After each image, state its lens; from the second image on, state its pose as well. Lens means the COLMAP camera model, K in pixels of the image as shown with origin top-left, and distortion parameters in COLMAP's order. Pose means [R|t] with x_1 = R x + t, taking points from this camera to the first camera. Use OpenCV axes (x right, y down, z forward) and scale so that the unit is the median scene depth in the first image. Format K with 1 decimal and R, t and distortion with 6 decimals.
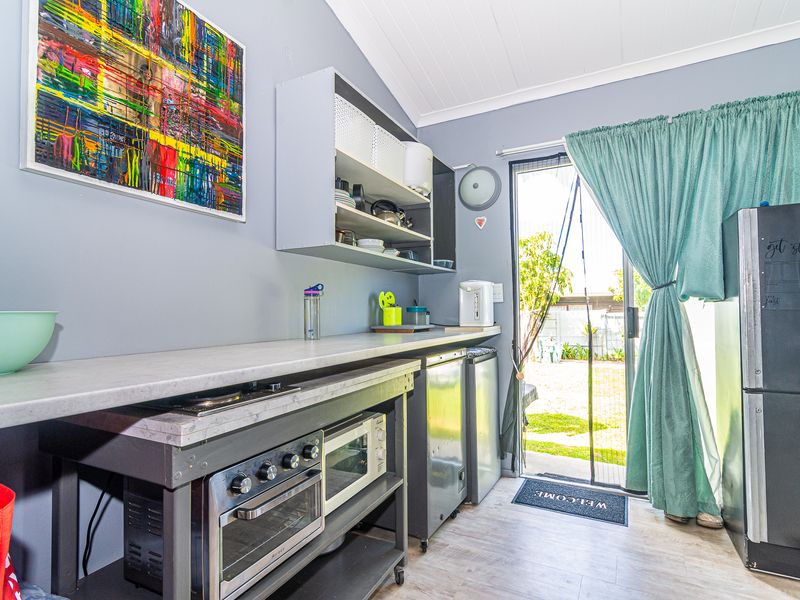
lens RADIAL K [[433.8, 0, 399.6], [0, 433.8, 302.3], [0, 0, 1]] dist [-0.004755, -0.000224]
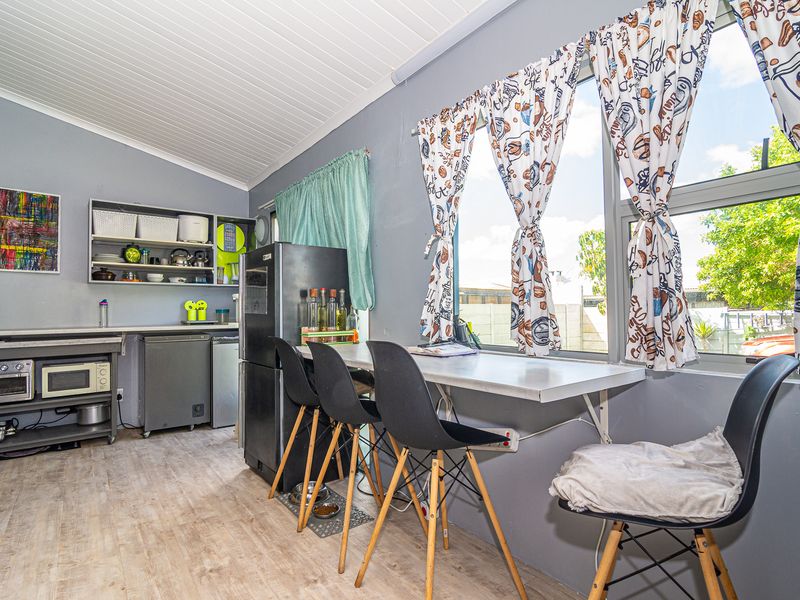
lens RADIAL K [[433.8, 0, 401.4], [0, 433.8, 302.2], [0, 0, 1]] dist [-0.004755, -0.000224]
pose [[0.906461, -0.011341, -0.422137, 2.259780], [0.012698, 0.999919, 0.000402, -0.014764], [0.422098, -0.005725, 0.906532, -0.301697]]
